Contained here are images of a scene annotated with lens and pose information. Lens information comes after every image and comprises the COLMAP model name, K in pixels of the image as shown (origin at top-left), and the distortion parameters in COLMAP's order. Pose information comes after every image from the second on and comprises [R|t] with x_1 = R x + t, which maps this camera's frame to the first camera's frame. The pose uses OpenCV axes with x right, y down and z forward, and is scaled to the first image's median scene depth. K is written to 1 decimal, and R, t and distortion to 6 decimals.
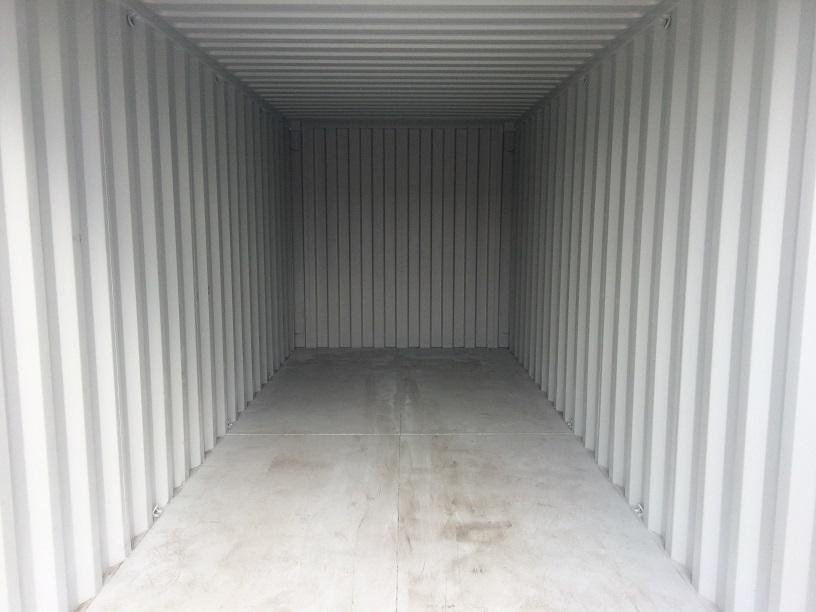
lens RADIAL K [[690.9, 0, 408.0], [0, 690.9, 306.0], [0, 0, 1]] dist [0.070892, -0.081526]
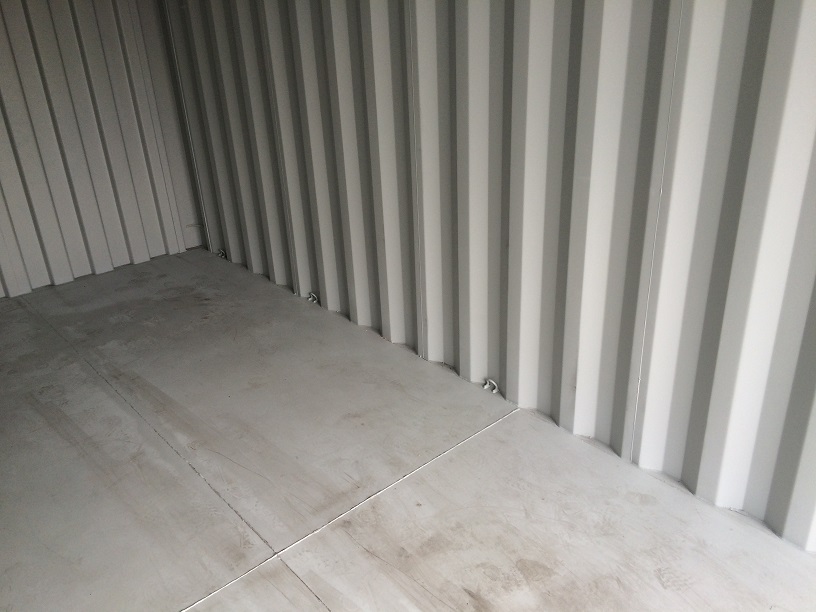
lens RADIAL K [[690.9, 0, 408.0], [0, 690.9, 306.0], [0, 0, 1]] dist [0.070892, -0.081526]
pose [[0.757219, -0.305316, 0.577409, -0.161205], [0.136629, 0.938507, 0.317076, -0.106454], [-0.638711, -0.161205, 0.752370, 0.605483]]
